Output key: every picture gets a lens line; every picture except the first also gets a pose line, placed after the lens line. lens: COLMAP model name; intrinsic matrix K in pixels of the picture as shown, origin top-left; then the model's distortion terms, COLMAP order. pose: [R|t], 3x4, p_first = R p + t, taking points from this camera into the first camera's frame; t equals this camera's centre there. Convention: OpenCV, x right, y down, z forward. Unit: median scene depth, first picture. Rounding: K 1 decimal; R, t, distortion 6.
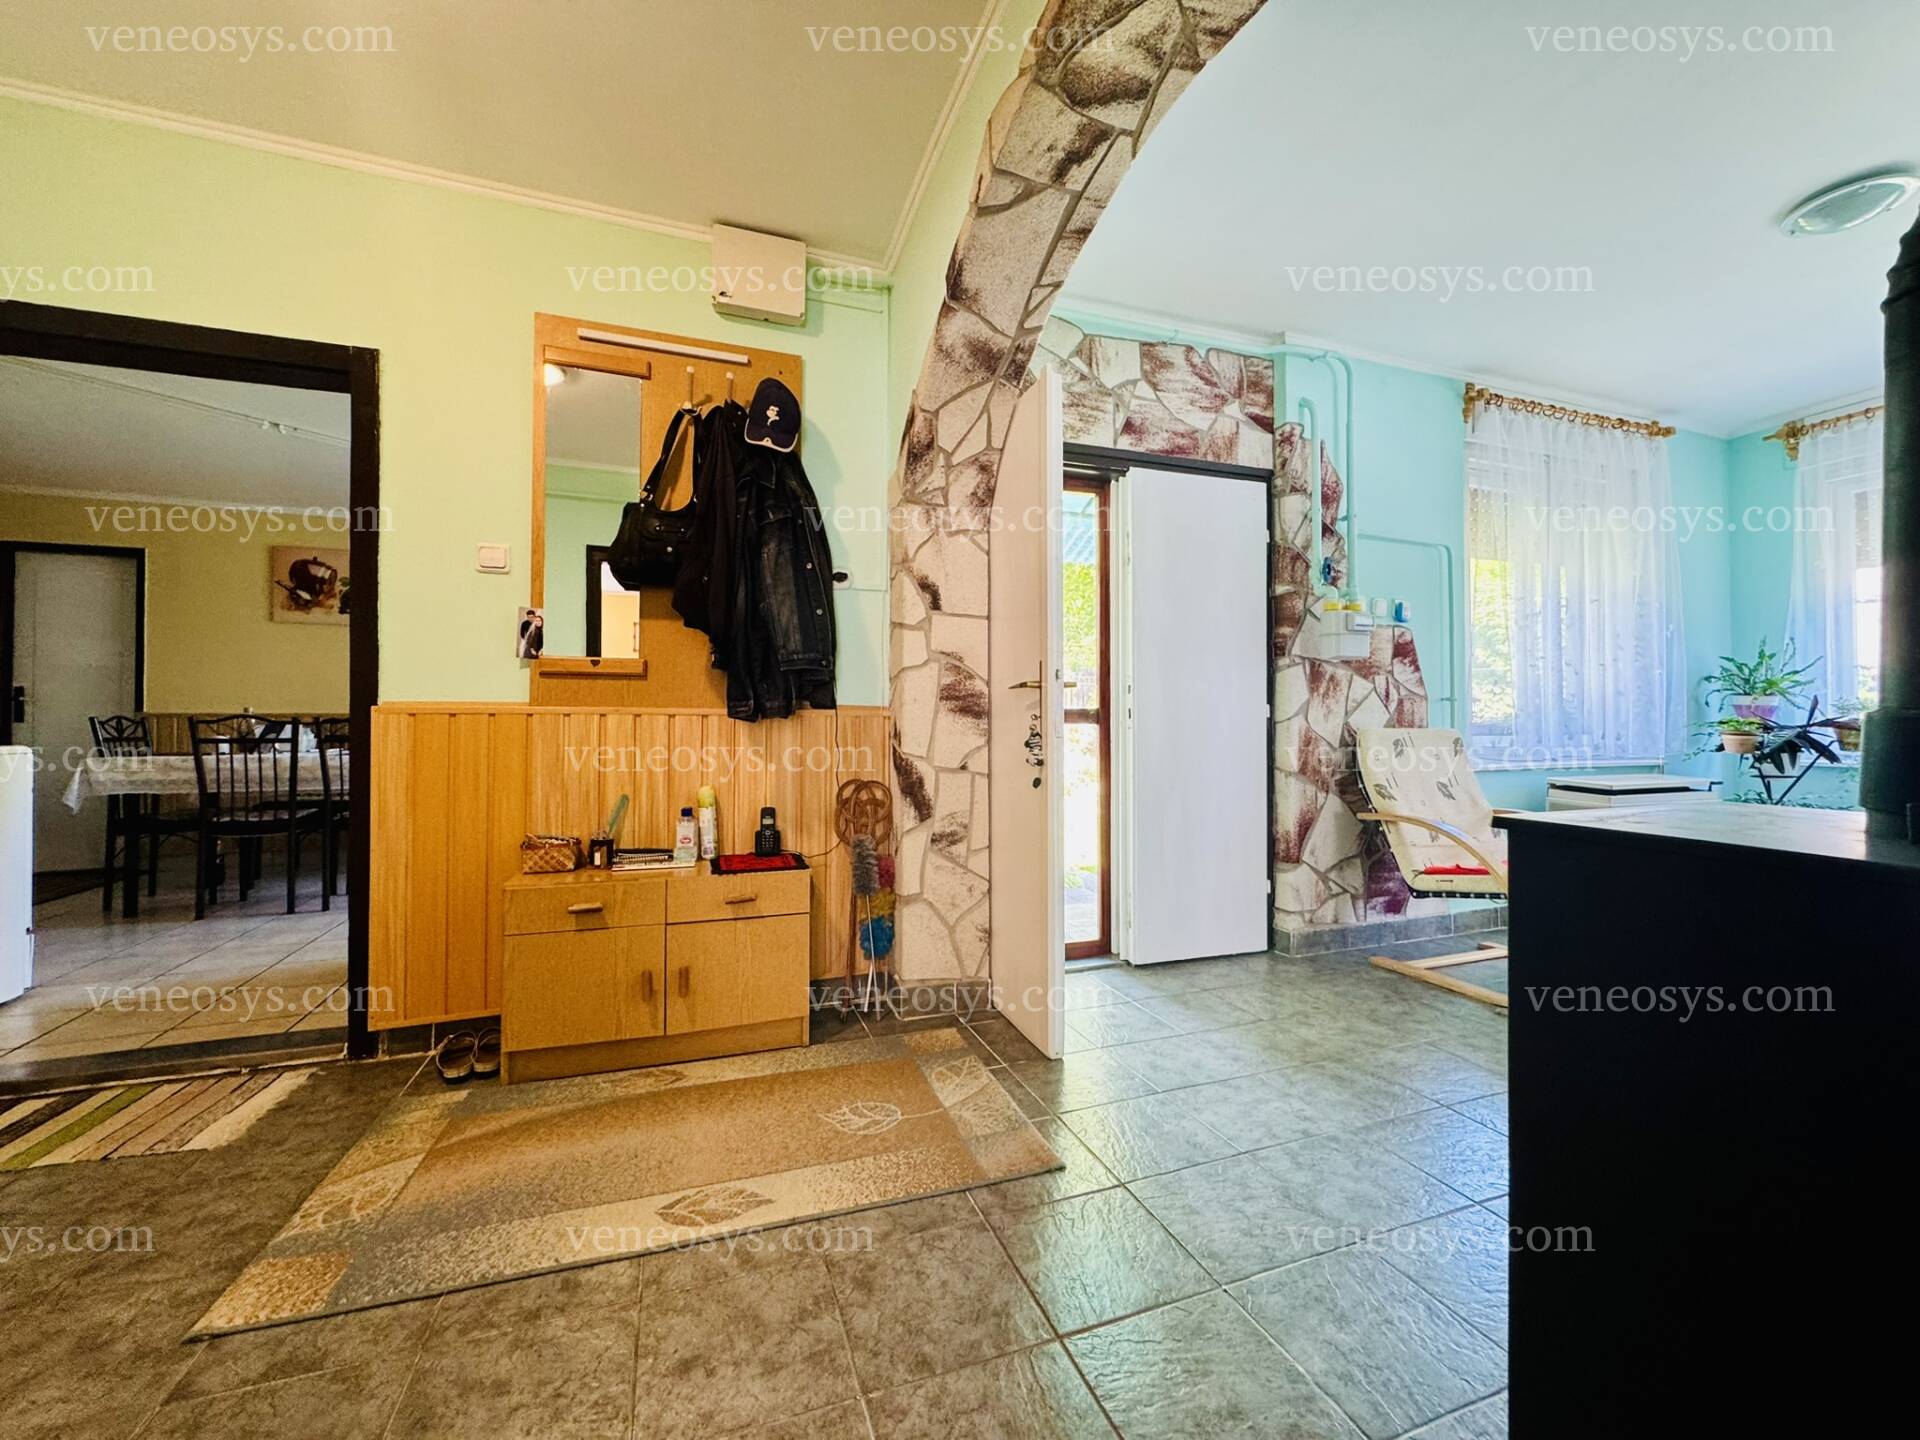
lens RADIAL K [[754.8, 0, 958.4], [0, 754.8, 718.4], [0, 0, 1]] dist [-0.000360, 0.000031]
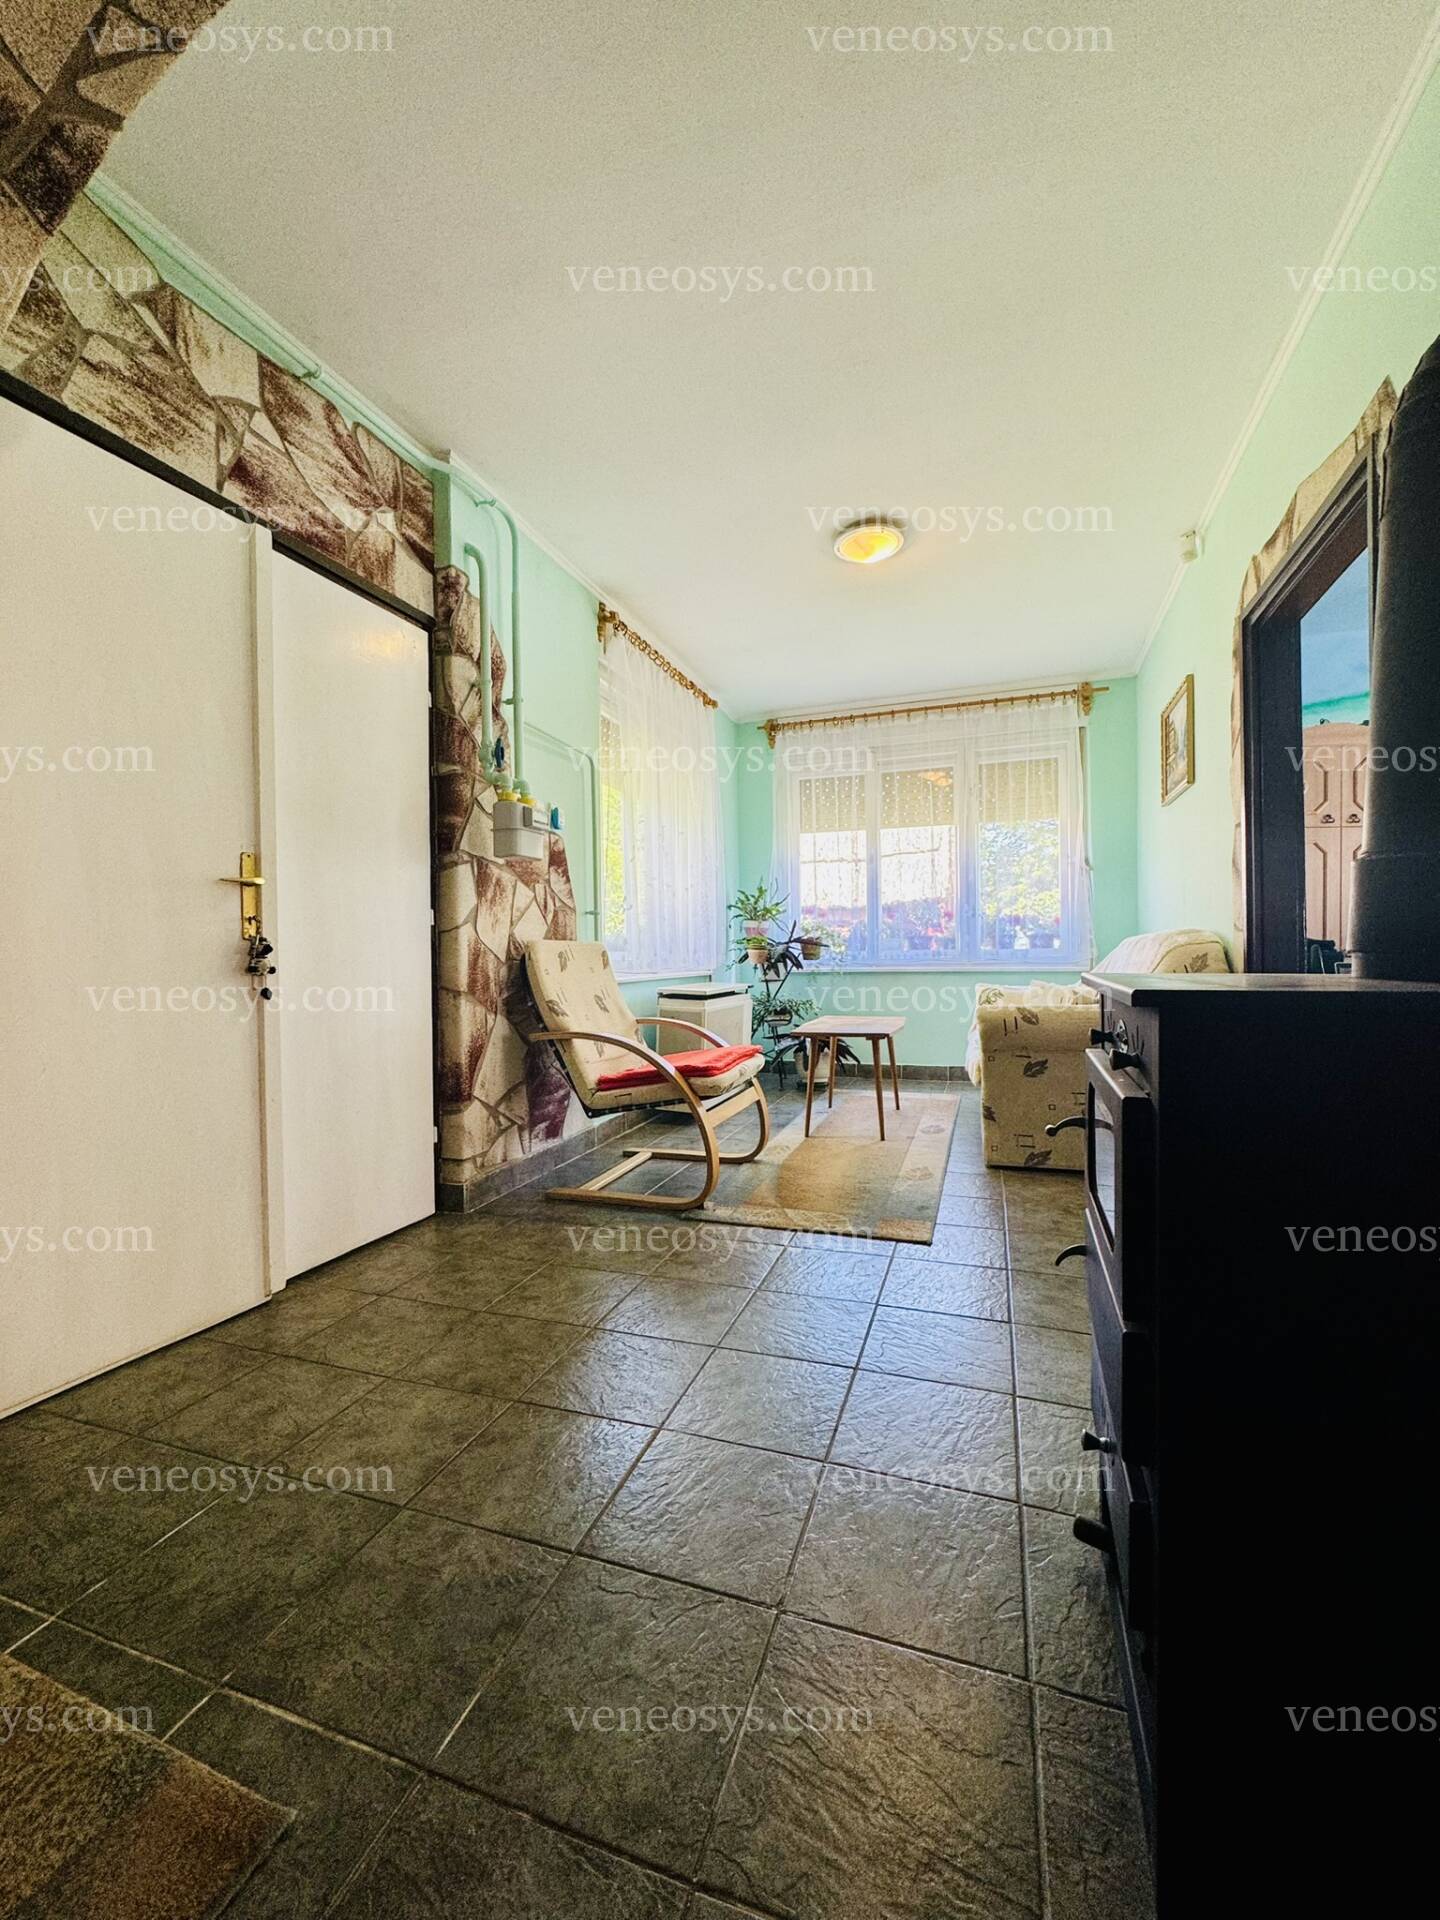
lens RADIAL K [[766.9, 0, 720.0], [0, 766.9, 960.0], [0, 0, 1]] dist [0.001052, -0.000003]
pose [[0.637752, -0.012630, 0.770138, -0.025227], [0.004507, 0.999910, 0.012666, 0.026786], [-0.770228, -0.004607, 0.637752, 0.242166]]
